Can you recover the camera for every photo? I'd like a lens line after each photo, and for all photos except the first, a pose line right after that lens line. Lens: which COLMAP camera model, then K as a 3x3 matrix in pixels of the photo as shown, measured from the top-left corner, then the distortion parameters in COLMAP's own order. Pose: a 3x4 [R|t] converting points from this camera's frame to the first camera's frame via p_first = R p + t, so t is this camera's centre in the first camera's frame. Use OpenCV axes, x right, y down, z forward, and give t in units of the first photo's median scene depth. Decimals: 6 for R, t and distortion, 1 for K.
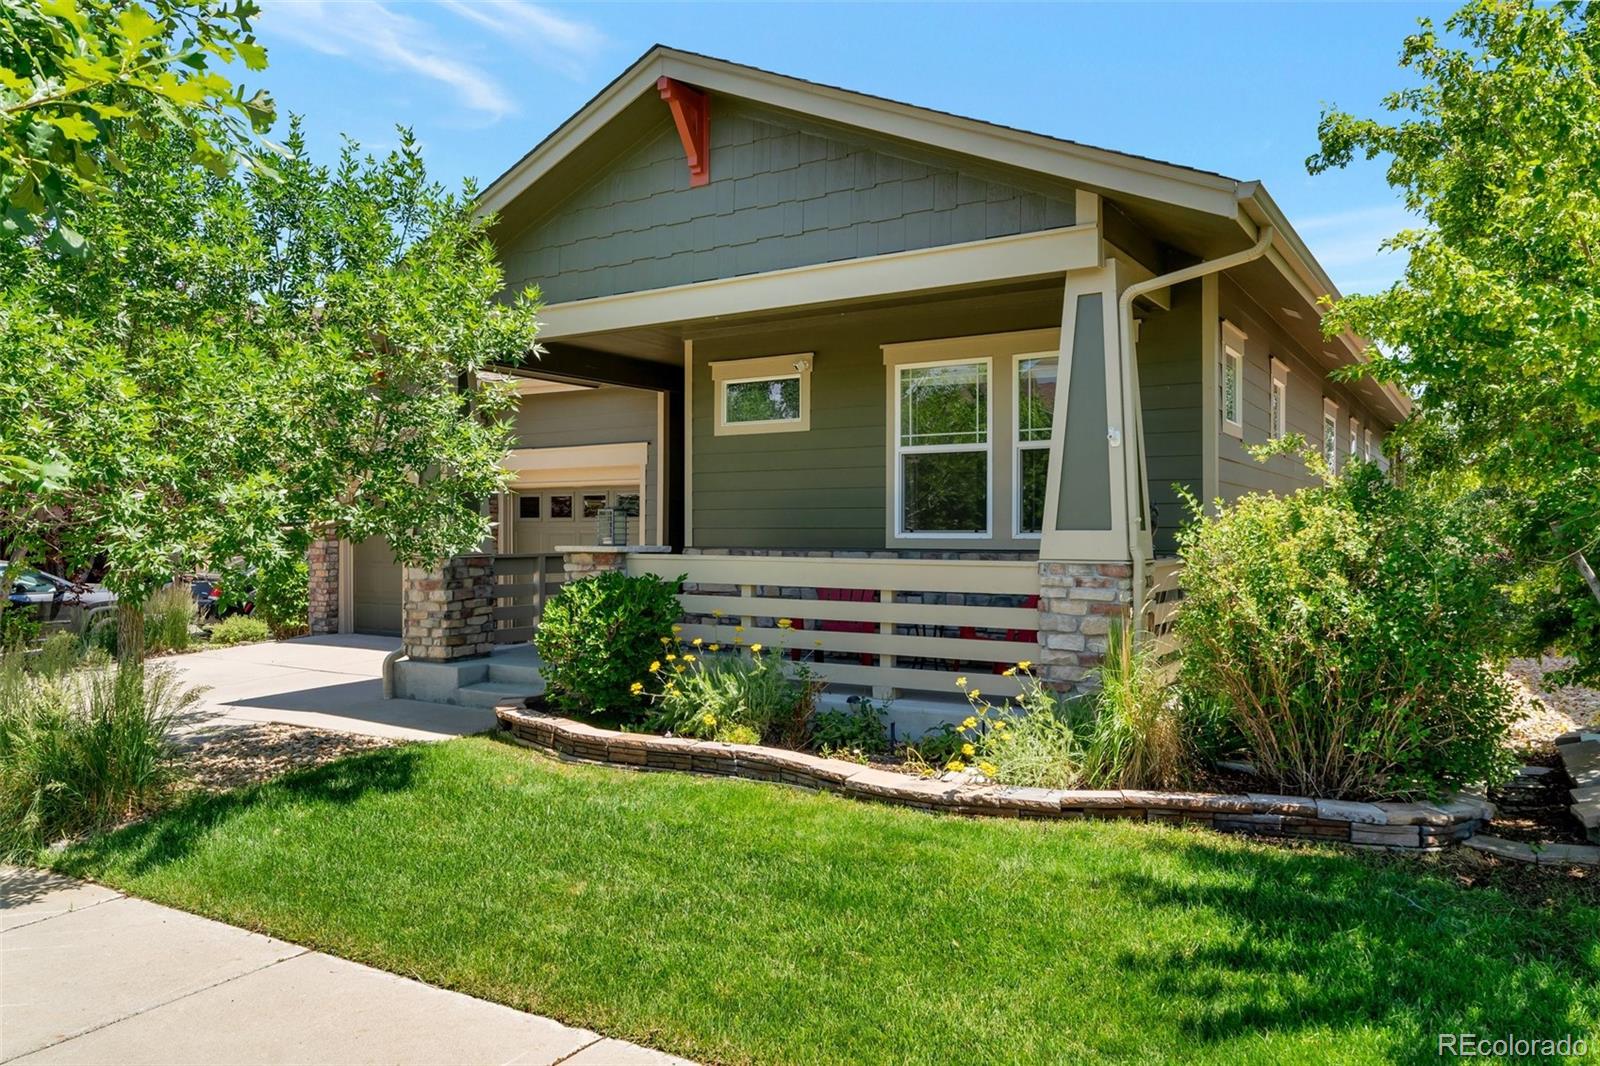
lens RADIAL K [[1119.8, 0, 800.0], [0, 1119.8, 533.0], [0, 0, 1]] dist [0.000623, 0.000058]
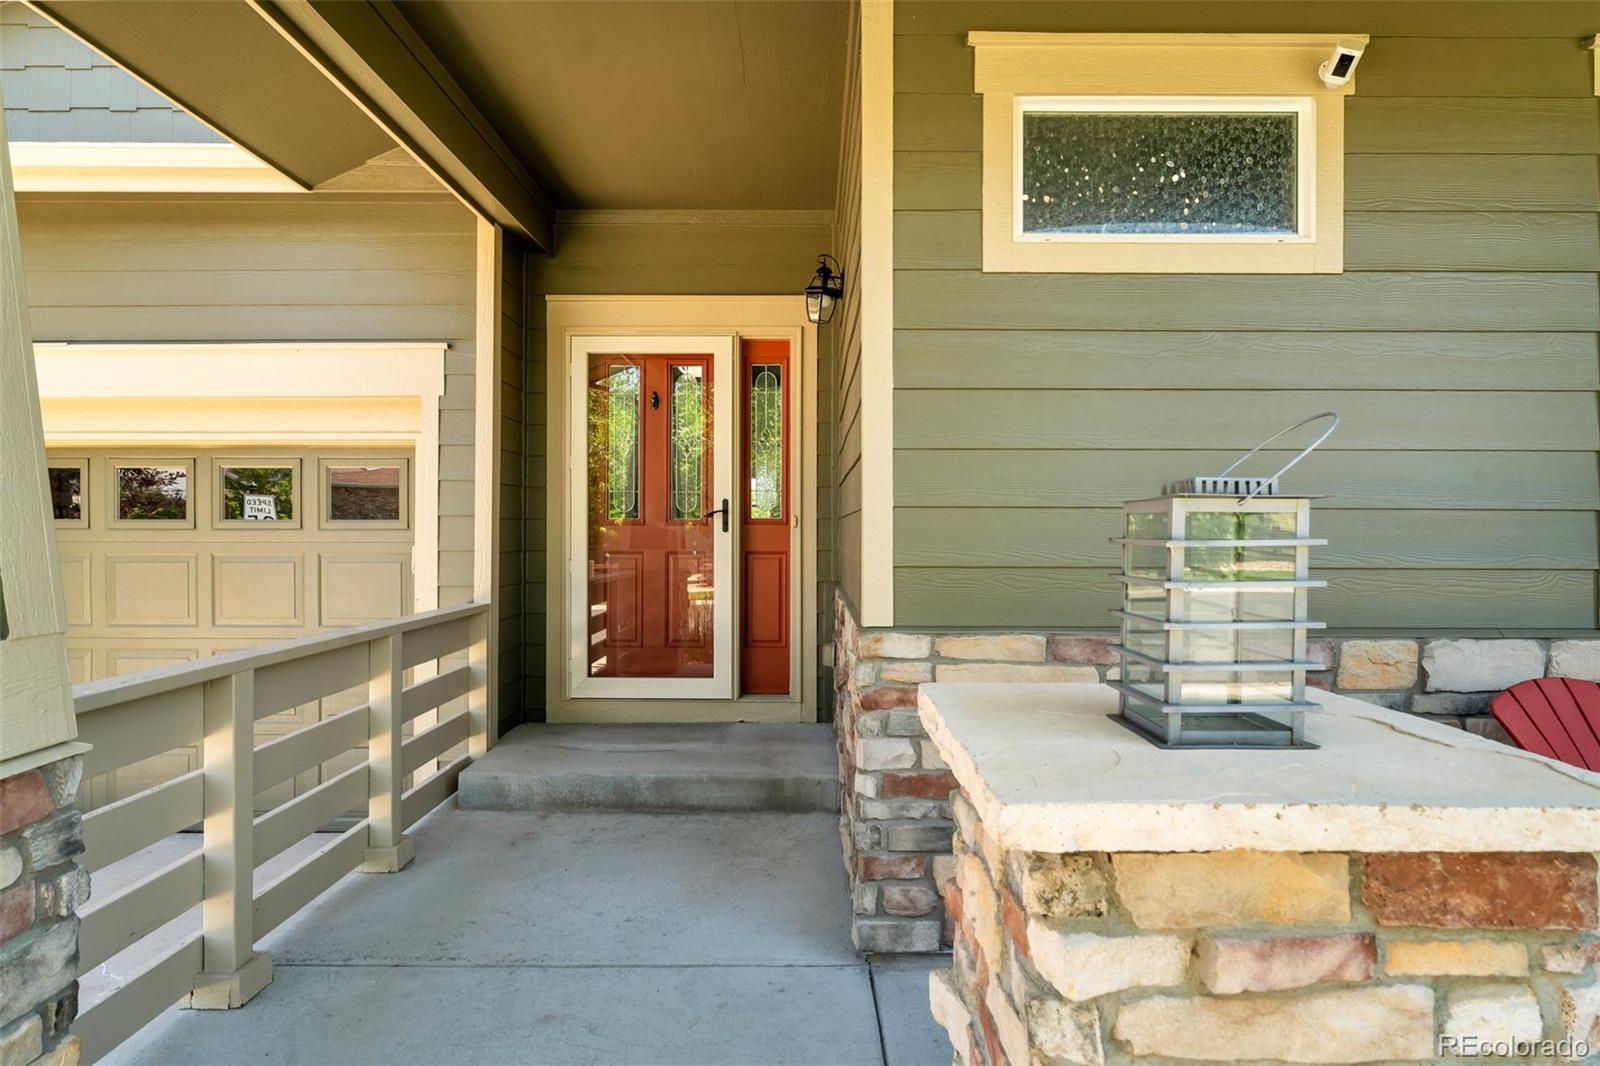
lens RADIAL K [[860.5, 0, 800.0], [0, 860.5, 533.0], [0, 0, 1]] dist [-0.000602, -0.000094]
pose [[0.852899, -0.001110, 0.522075, -0.254540], [-0.003358, 0.999965, 0.007612, -0.015292], [-0.522066, -0.008246, 0.852865, 0.849189]]
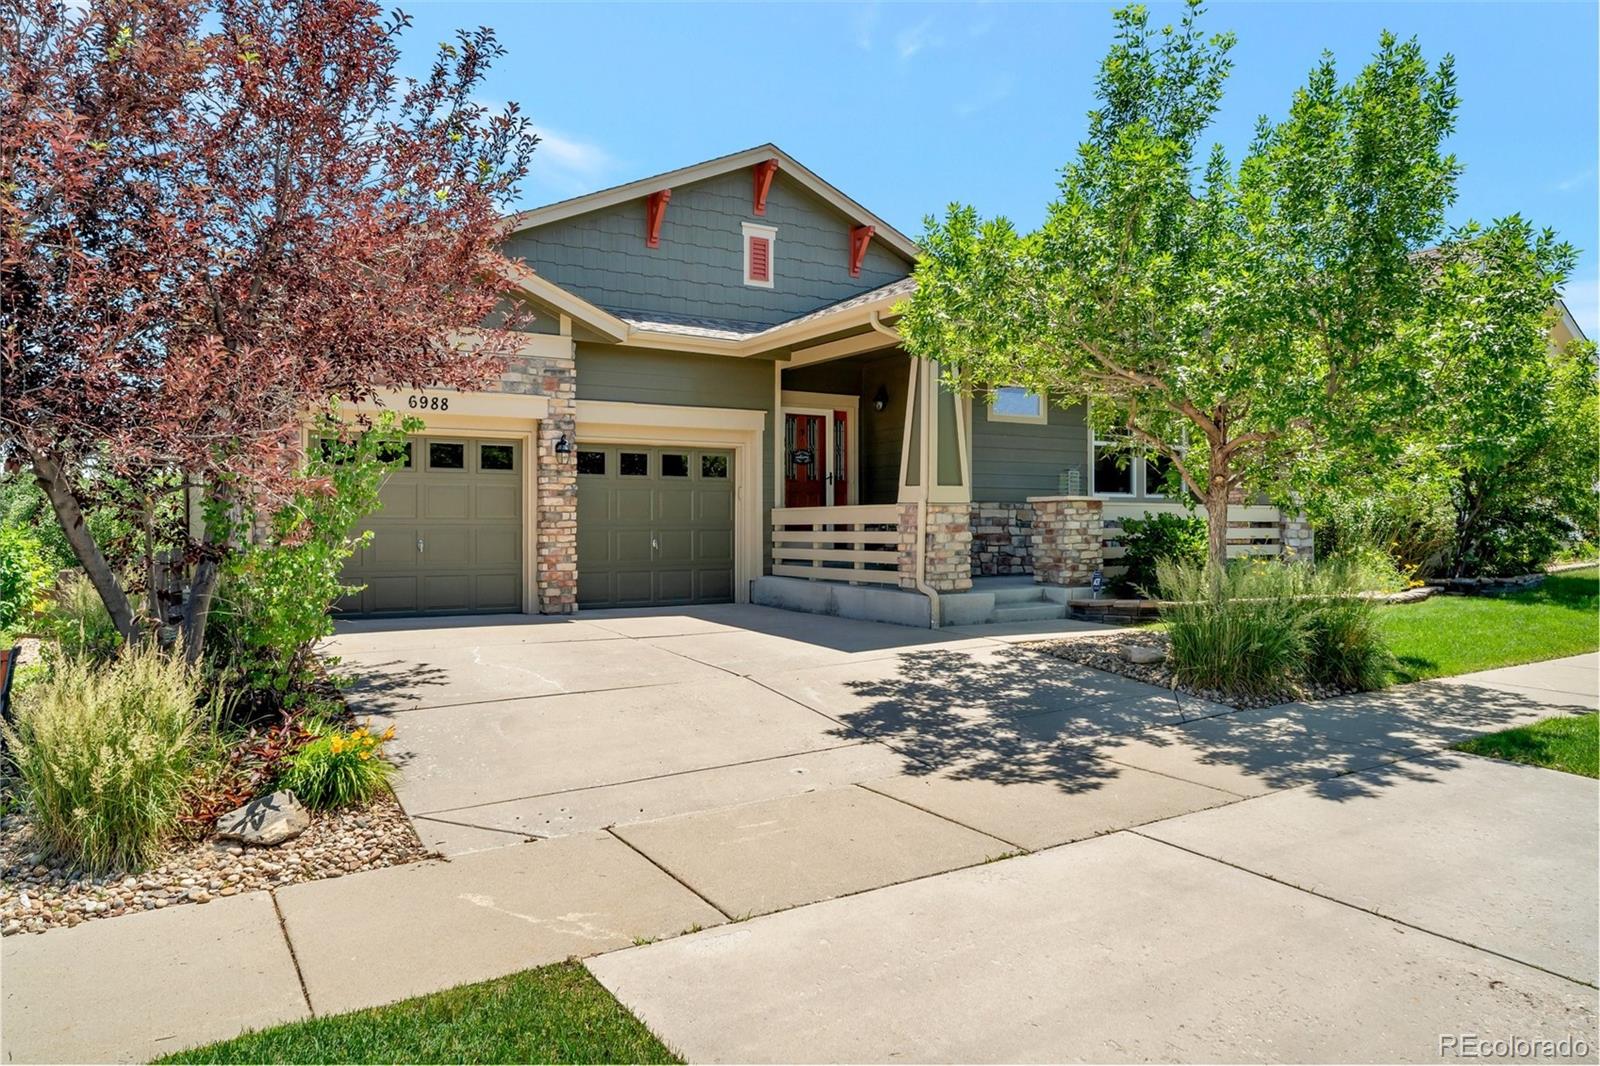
lens RADIAL K [[1040.6, 0, 800.0], [0, 1040.6, 533.0], [0, 0, 1]] dist [0.000821, 0.000031]
pose [[0.446420, -0.007548, 0.894792, -1.373650], [-0.000365, 0.999963, 0.008617, 0.042370], [-0.894824, -0.004173, 0.446400, 0.654246]]
